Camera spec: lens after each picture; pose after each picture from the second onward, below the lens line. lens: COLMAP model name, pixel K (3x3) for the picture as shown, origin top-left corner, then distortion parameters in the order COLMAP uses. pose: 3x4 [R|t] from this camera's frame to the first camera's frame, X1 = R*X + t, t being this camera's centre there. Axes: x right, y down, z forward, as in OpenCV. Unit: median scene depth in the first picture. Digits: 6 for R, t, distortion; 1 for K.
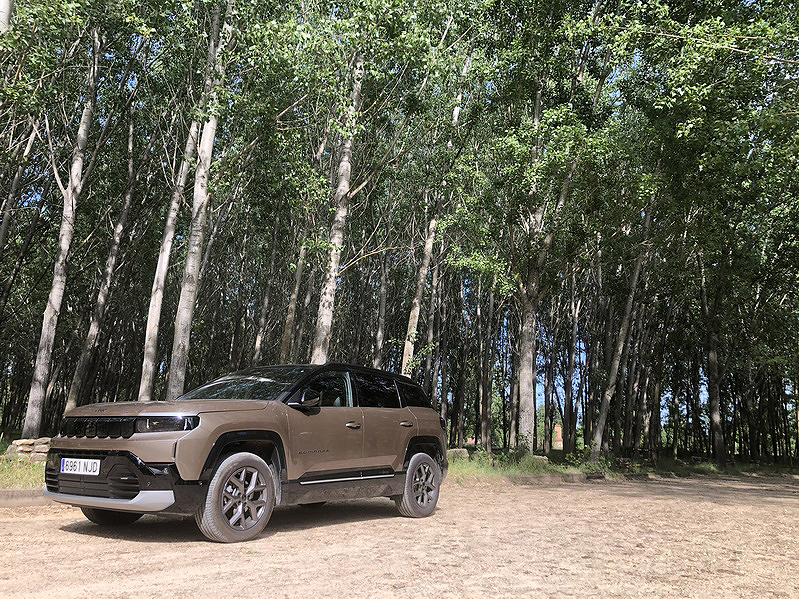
lens RADIAL K [[657.4, 0, 399.5], [0, 657.4, 299.5], [0, 0, 1]] dist [-0.002266, -0.001198]
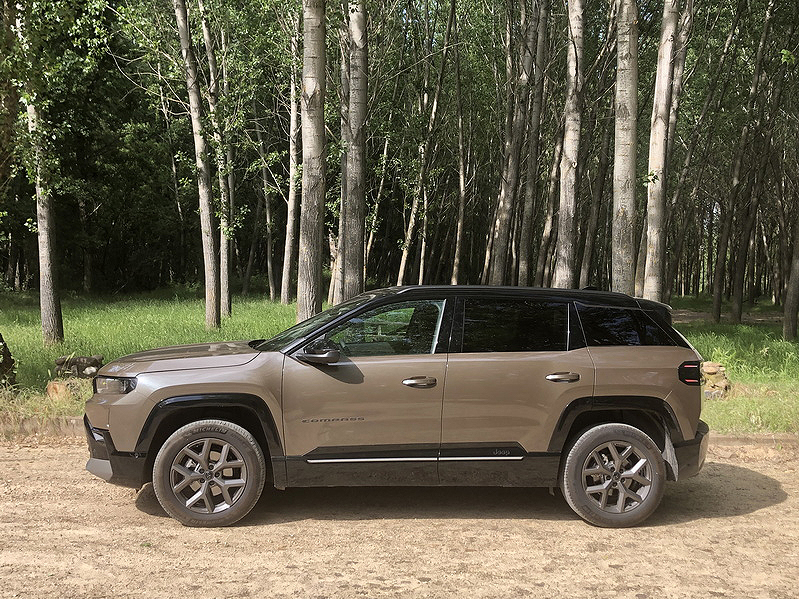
lens RADIAL K [[992.2, 0, 399.5], [0, 992.2, 299.5], [0, 0, 1]] dist [0.014393, 0.015667]
pose [[0.610199, -0.003635, -0.792240, 0.622548], [0.168895, 0.977598, 0.125601, -0.017217], [0.774036, -0.210447, 0.597144, 0.351489]]
